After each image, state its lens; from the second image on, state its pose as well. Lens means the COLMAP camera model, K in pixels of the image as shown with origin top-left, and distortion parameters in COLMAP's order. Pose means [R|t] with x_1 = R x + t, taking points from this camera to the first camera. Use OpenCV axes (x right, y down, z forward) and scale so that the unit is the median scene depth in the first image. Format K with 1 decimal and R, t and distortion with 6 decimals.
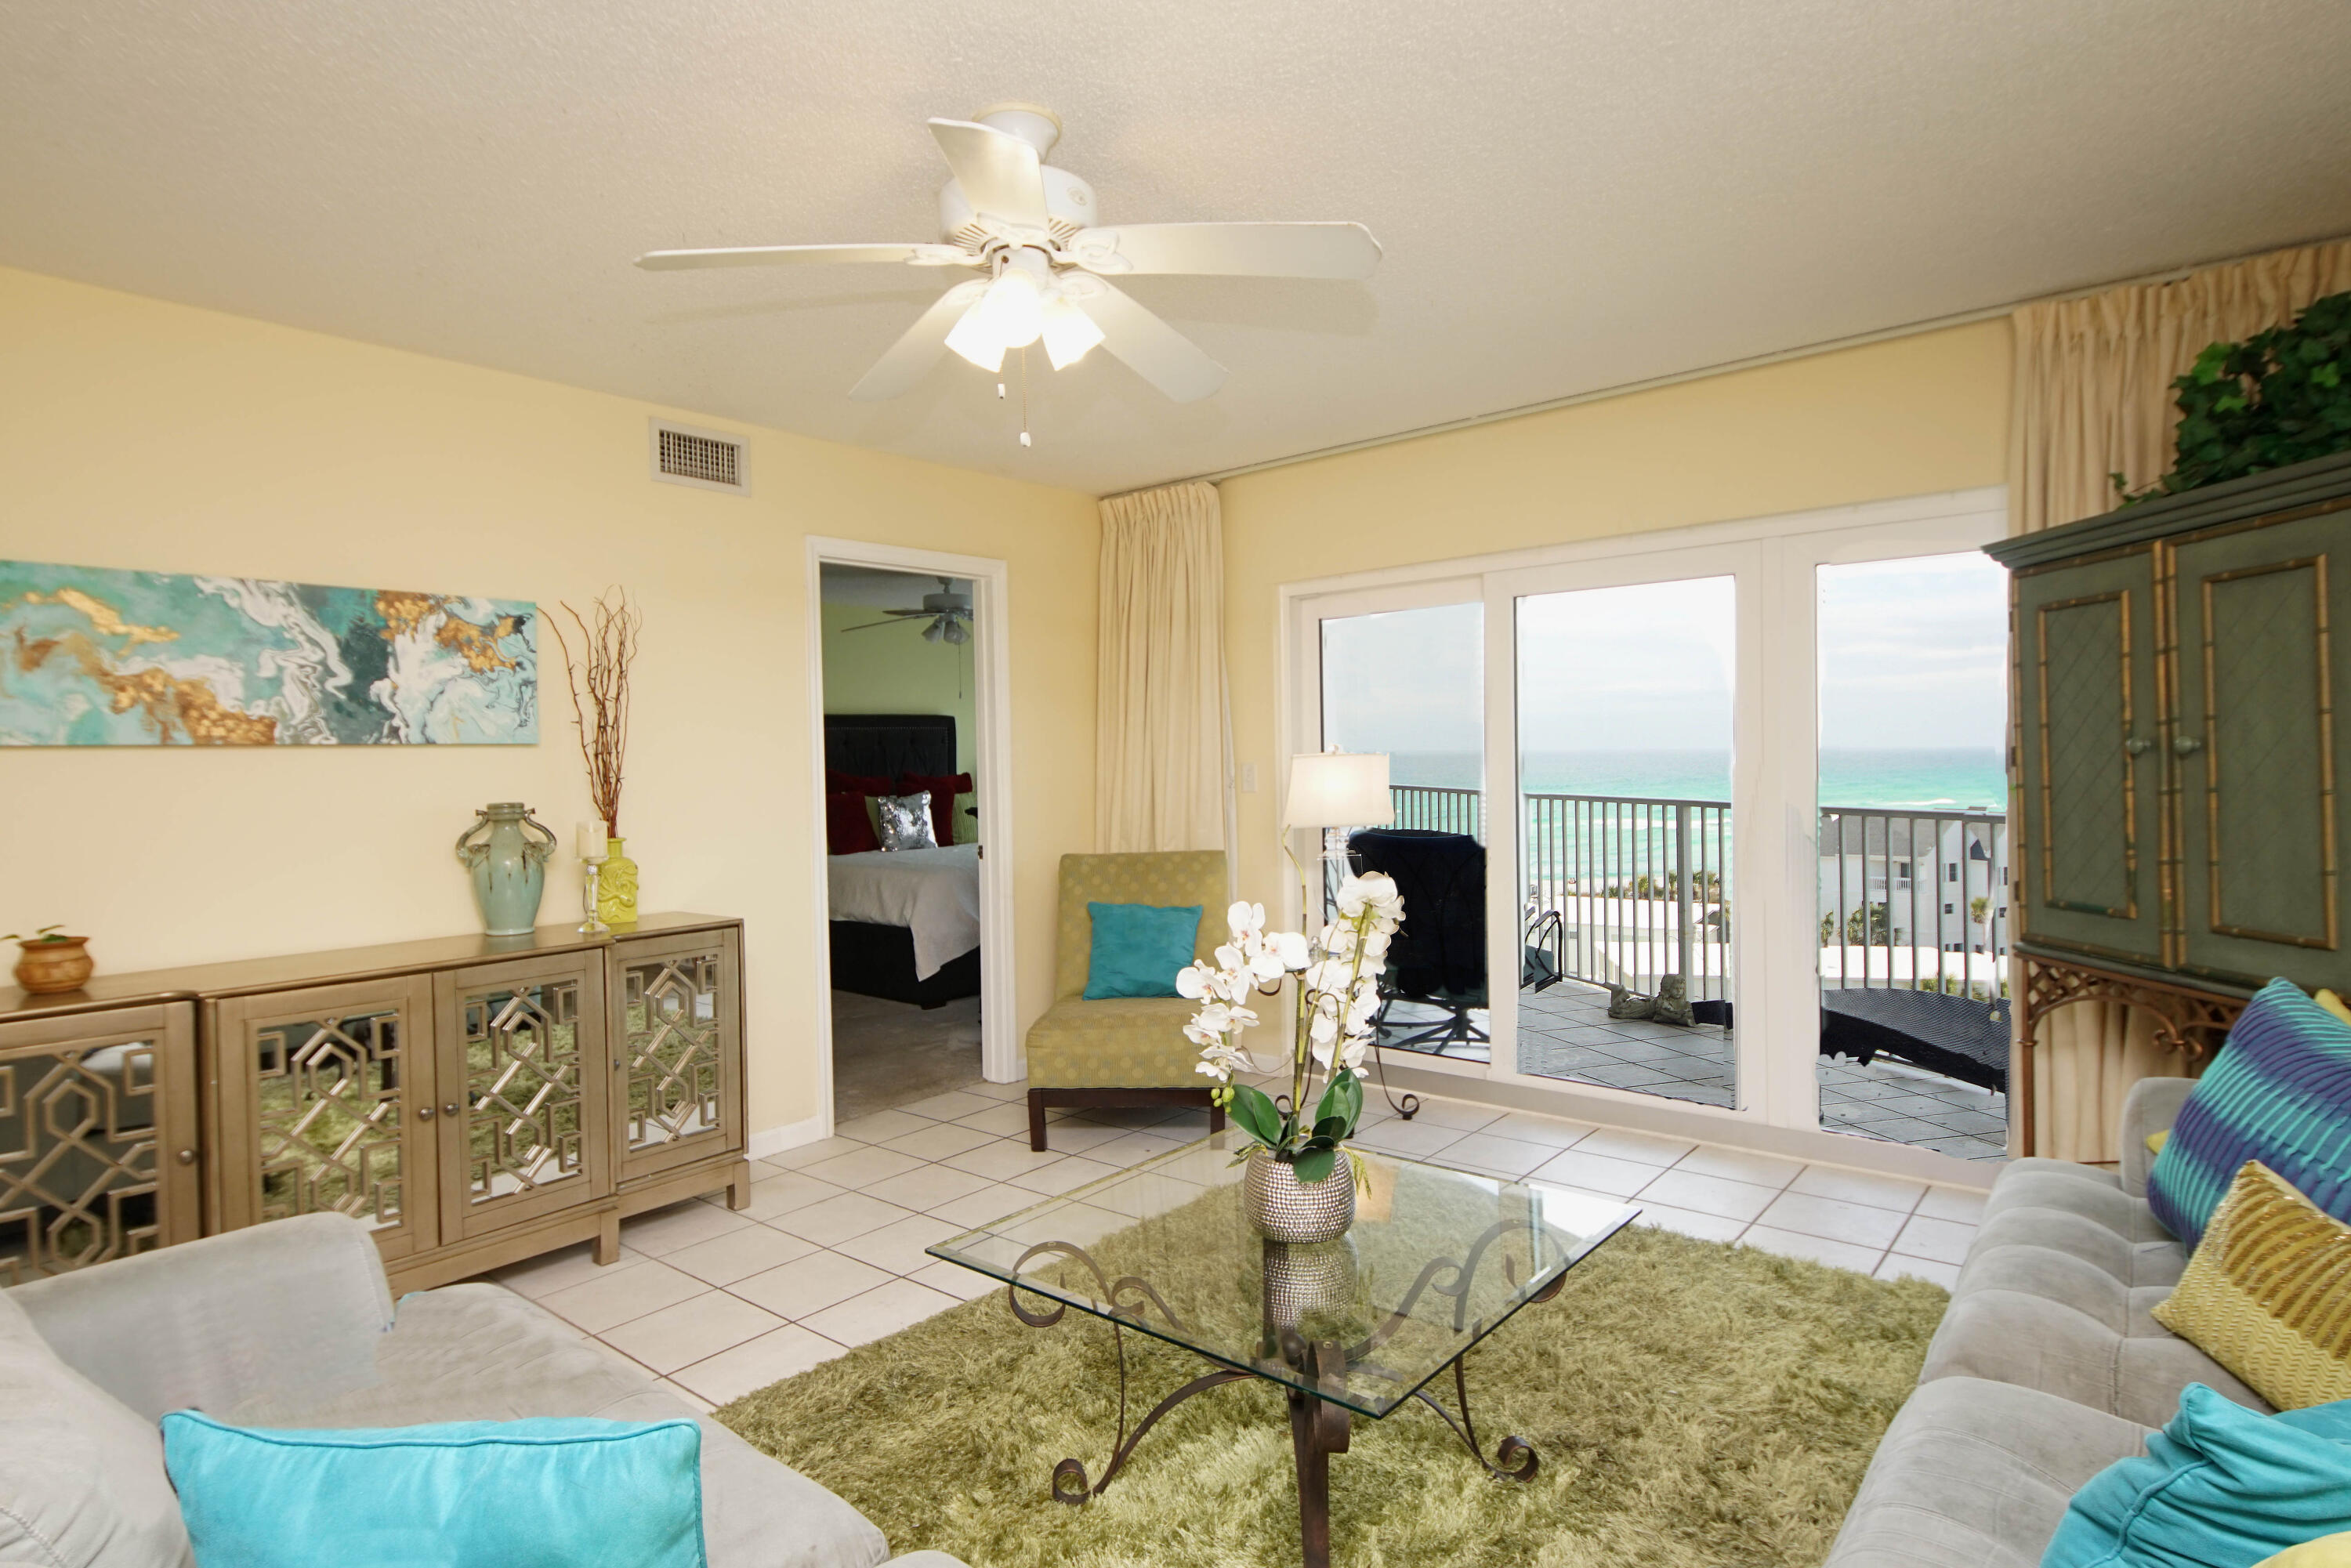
lens RADIAL K [[1258.4, 0, 1150.6], [0, 1258.4, 775.6], [0, 0, 1]] dist [0.037287, -0.036284]
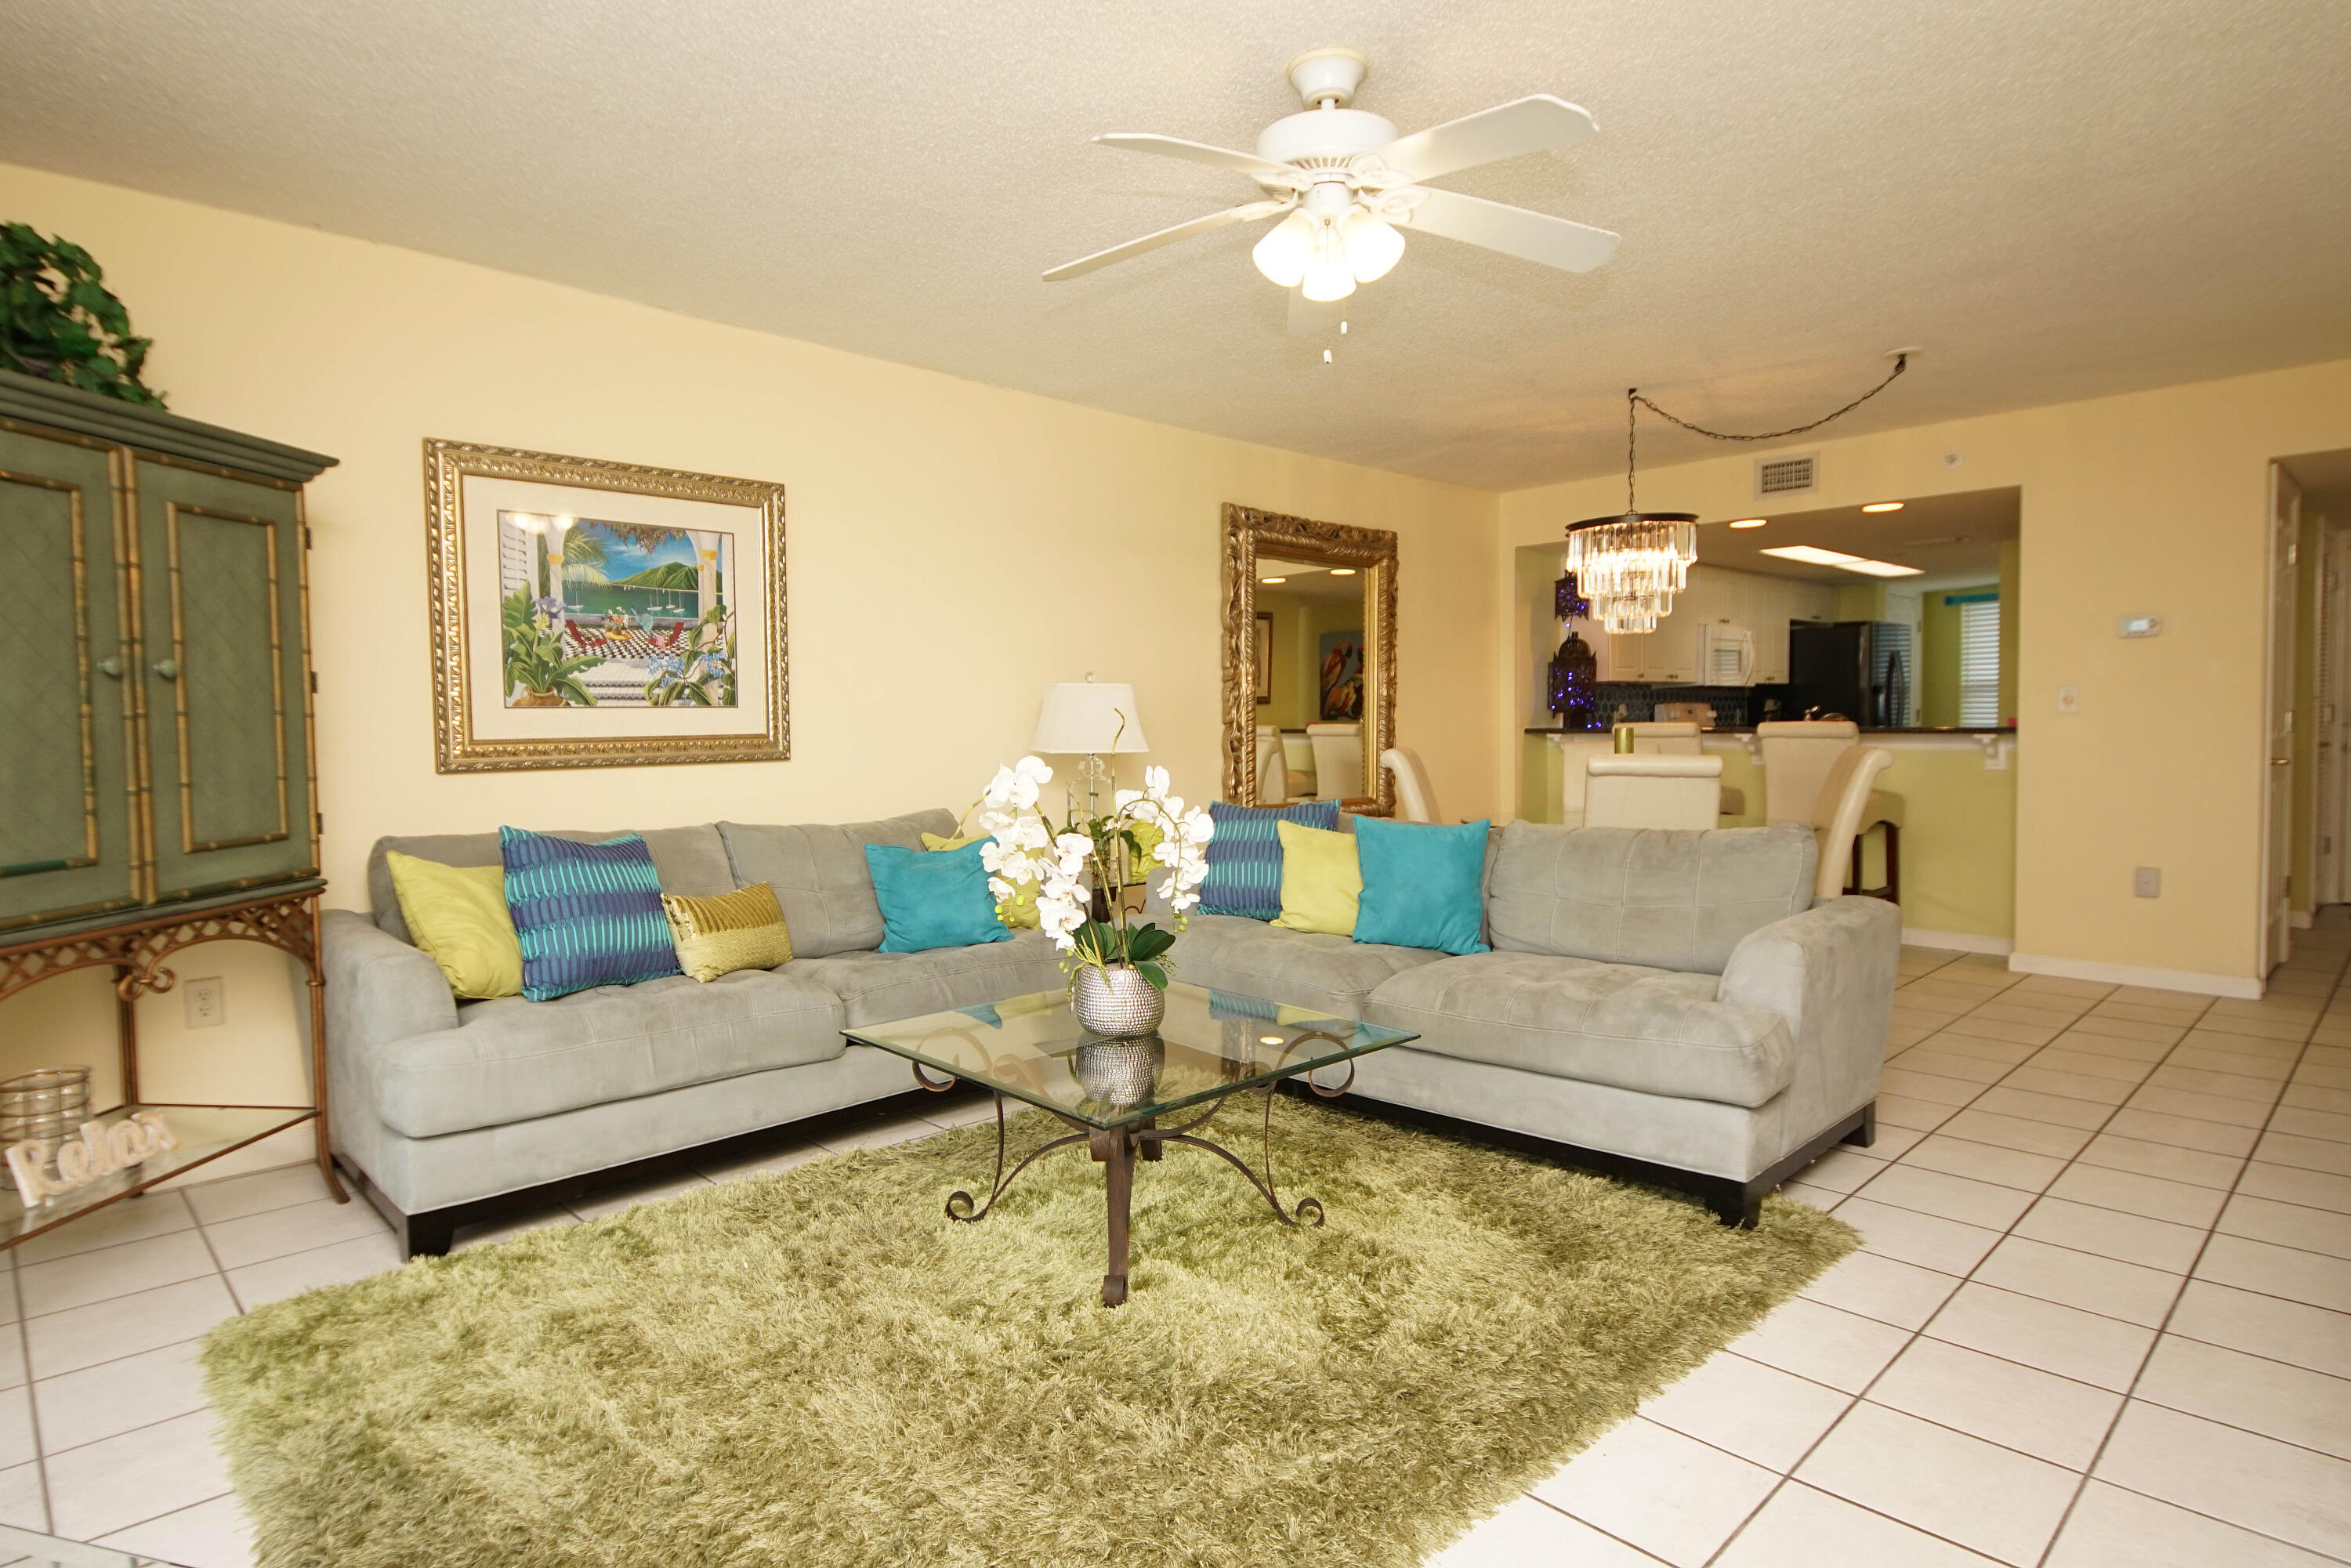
lens RADIAL K [[1258.4, 0, 1150.6], [0, 1258.4, 775.6], [0, 0, 1]] dist [0.037287, -0.036284]
pose [[-0.993914, 0.028227, 0.106483, -0.034148], [0.034908, 0.997502, 0.061408, 0.018562], [-0.104484, 0.064751, -0.992416, 1.396884]]
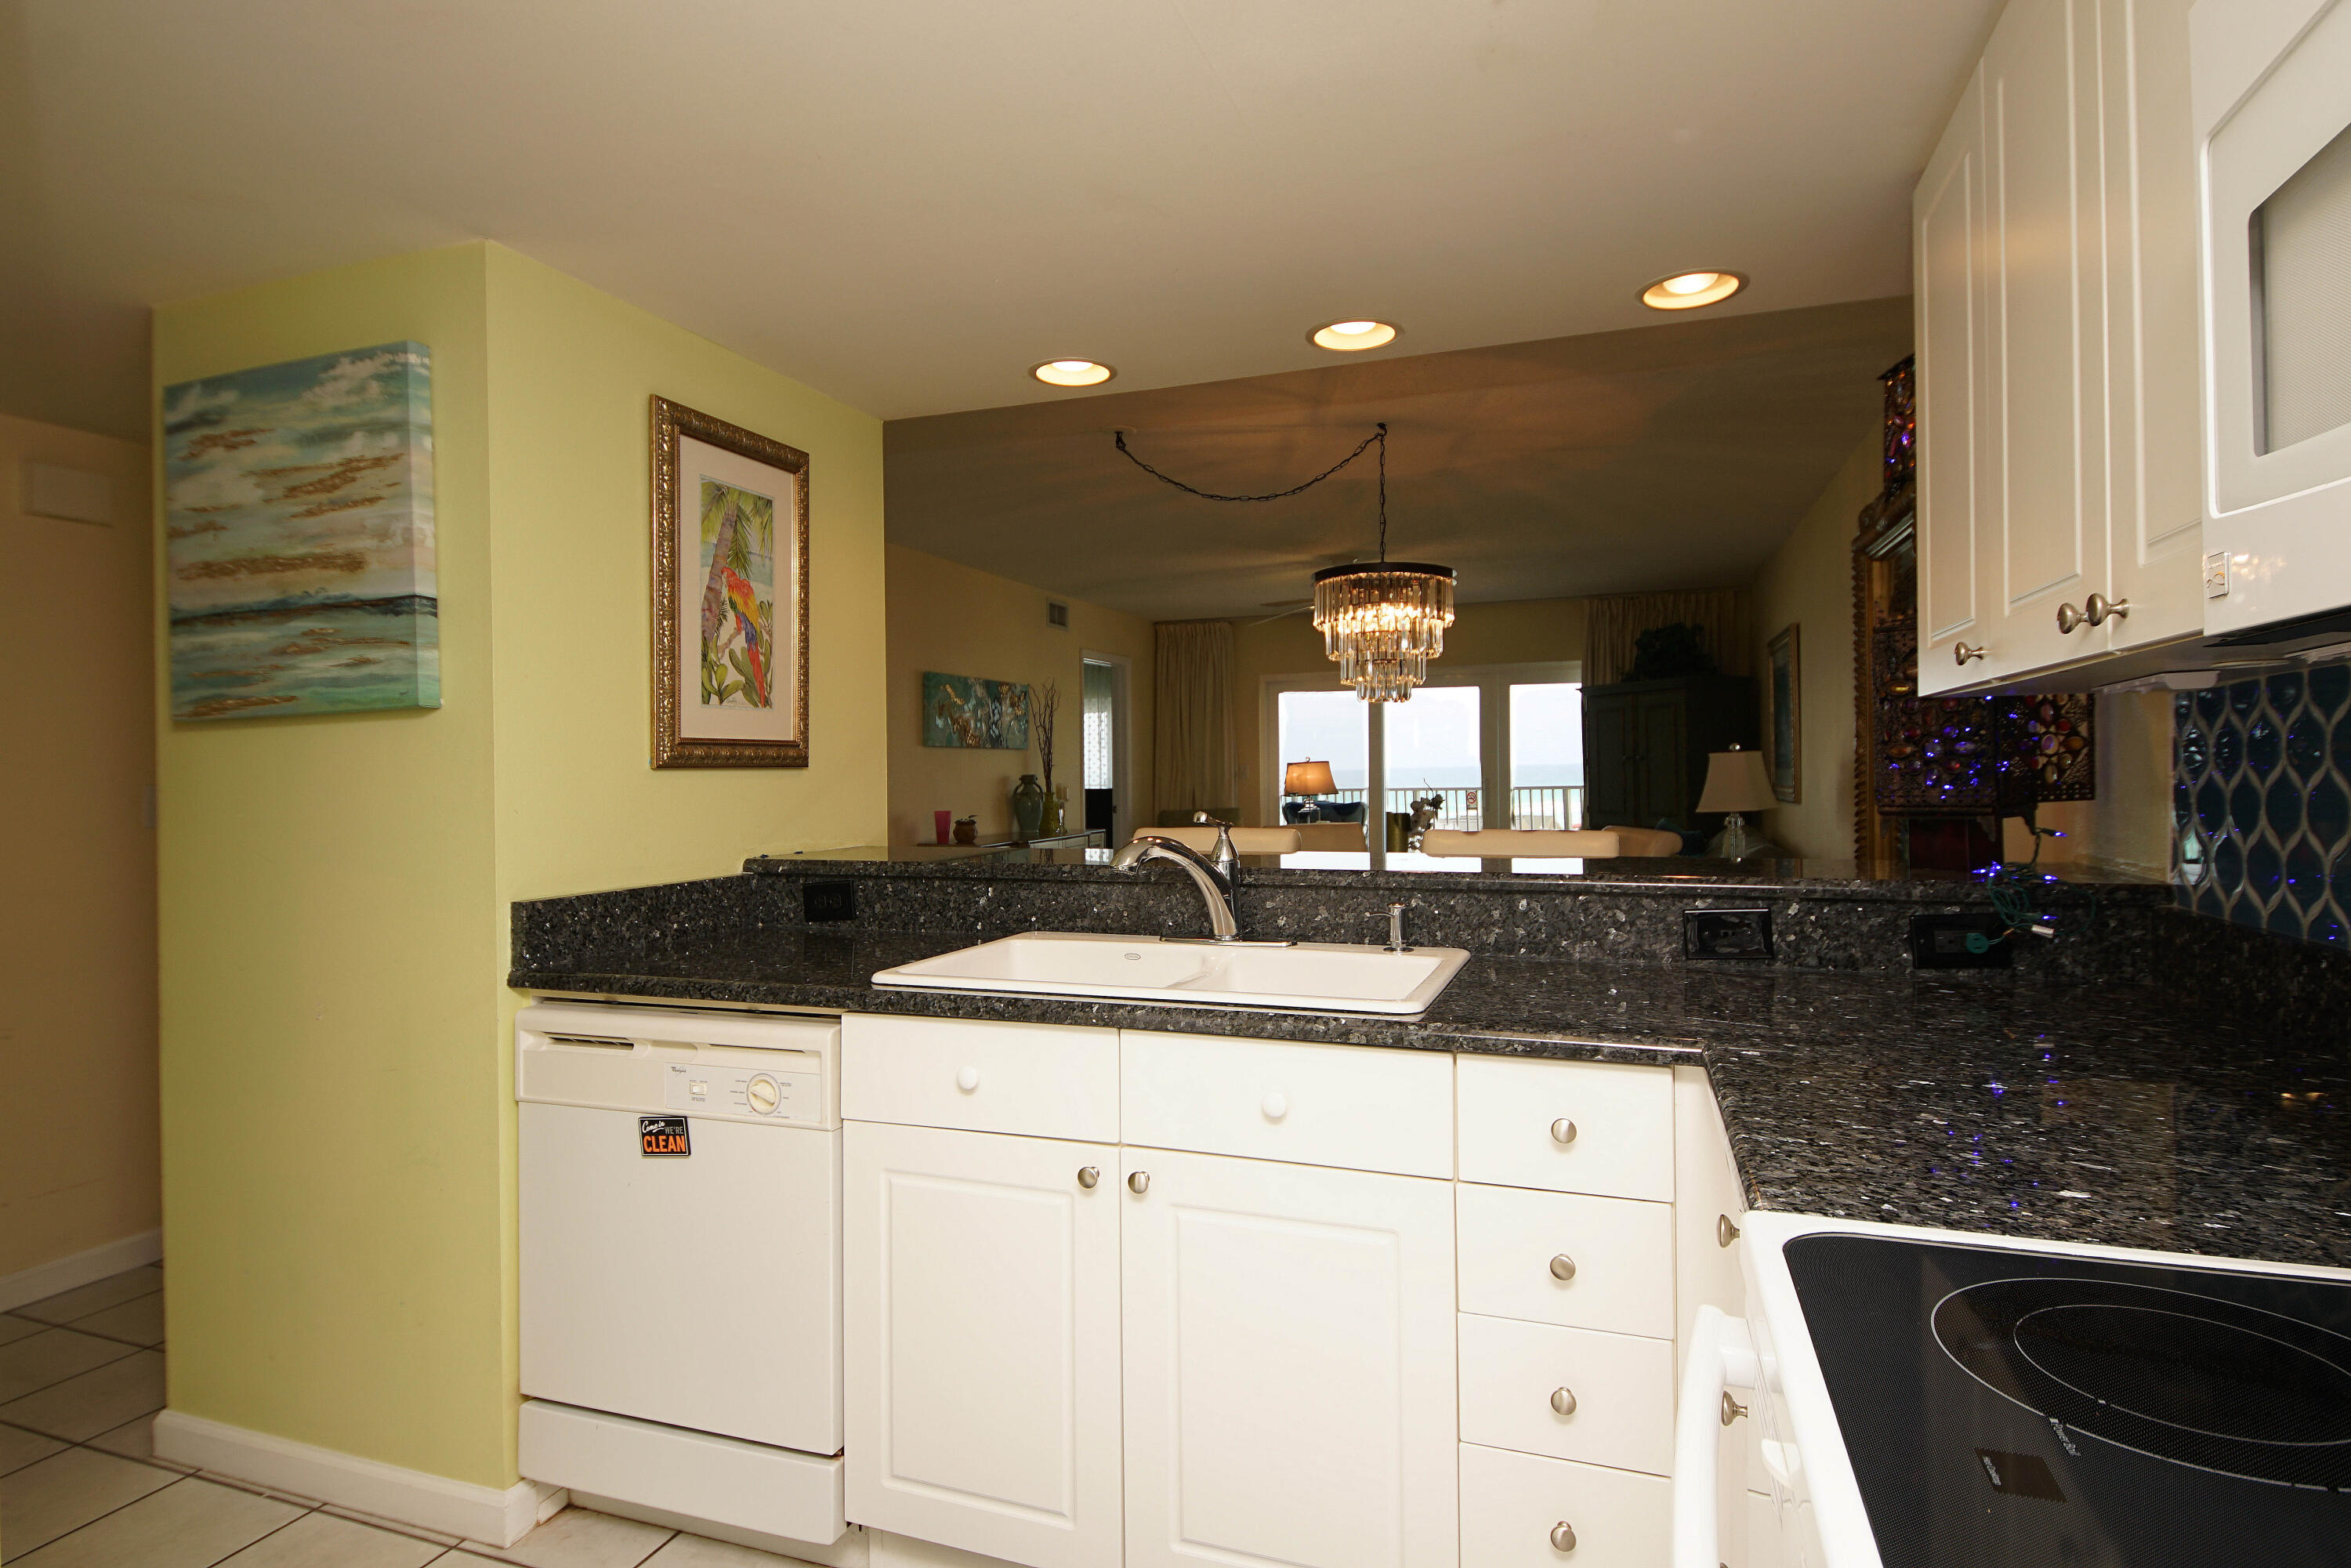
lens RADIAL K [[1258.4, 0, 1150.6], [0, 1258.4, 775.6], [0, 0, 1]] dist [0.037287, -0.036284]
pose [[0.940566, 0.007148, 0.339535, -1.065043], [-0.000918, 0.999828, -0.018507, 0.064808], [-0.339609, 0.017095, 0.940411, -1.181271]]
